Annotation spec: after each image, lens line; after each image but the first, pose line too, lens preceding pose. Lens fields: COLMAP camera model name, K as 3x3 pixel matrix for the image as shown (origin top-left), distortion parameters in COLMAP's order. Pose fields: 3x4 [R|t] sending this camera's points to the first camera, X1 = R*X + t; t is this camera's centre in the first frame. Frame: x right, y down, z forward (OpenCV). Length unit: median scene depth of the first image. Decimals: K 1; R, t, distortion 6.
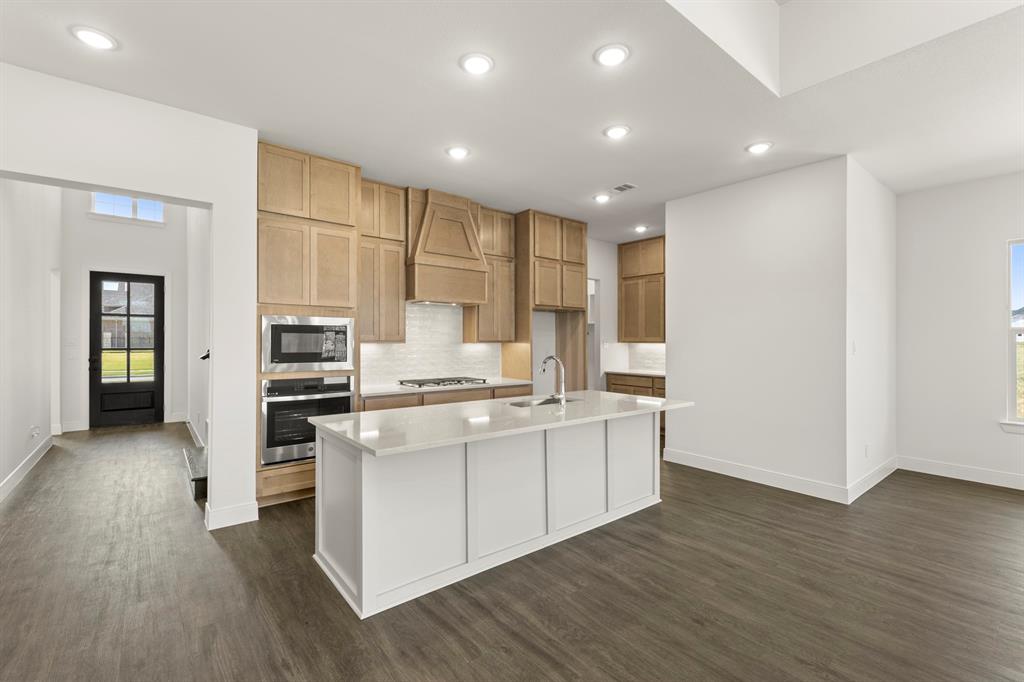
lens RADIAL K [[459.2, 0, 512.0], [0, 459.2, 341.0], [0, 0, 1]] dist [-0.000255, -0.000513]
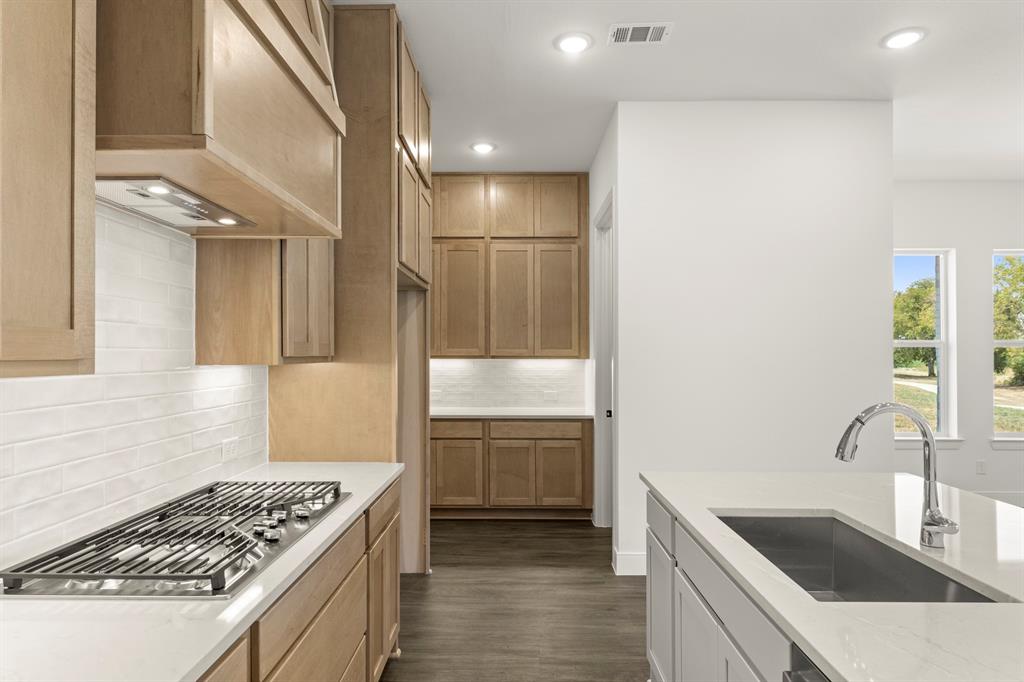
lens RADIAL K [[588.7, 0, 511.2], [0, 588.7, 344.8], [0, 0, 1]] dist [0.001795, 0.000298]
pose [[0.637537, 0.008022, 0.770378, -0.300342], [0.003159, 0.999910, -0.013026, -0.003410], [-0.770413, 0.010738, 0.637455, 0.687292]]
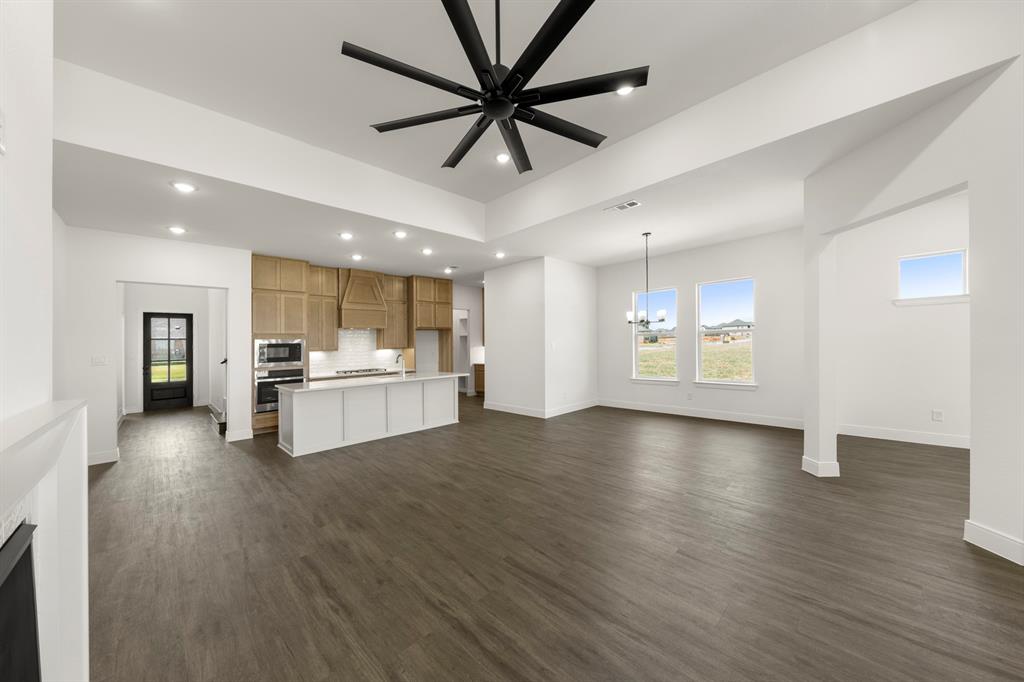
lens RADIAL K [[358.1, 0, 511.3], [0, 358.1, 333.9], [0, 0, 1]] dist [0.000133, 0.000013]
pose [[0.994281, -0.029531, 0.102628, 0.310660], [0.032955, 0.998950, -0.031831, 0.005480], [-0.101580, 0.035031, 0.994210, -0.508648]]
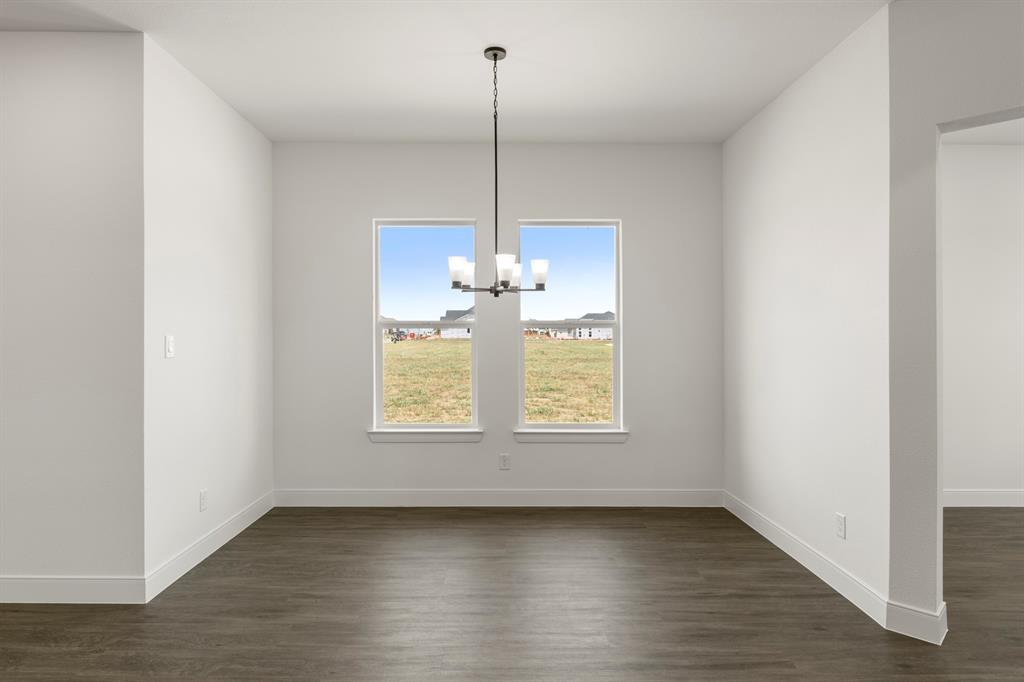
lens RADIAL K [[588.7, 0, 511.2], [0, 588.7, 344.8], [0, 0, 1]] dist [0.001795, 0.000298]
pose [[0.622037, -0.014112, 0.782860, 0.325816], [0.006772, 0.999897, 0.012644, 0.002929], [-0.782958, -0.002563, 0.622069, 0.097639]]
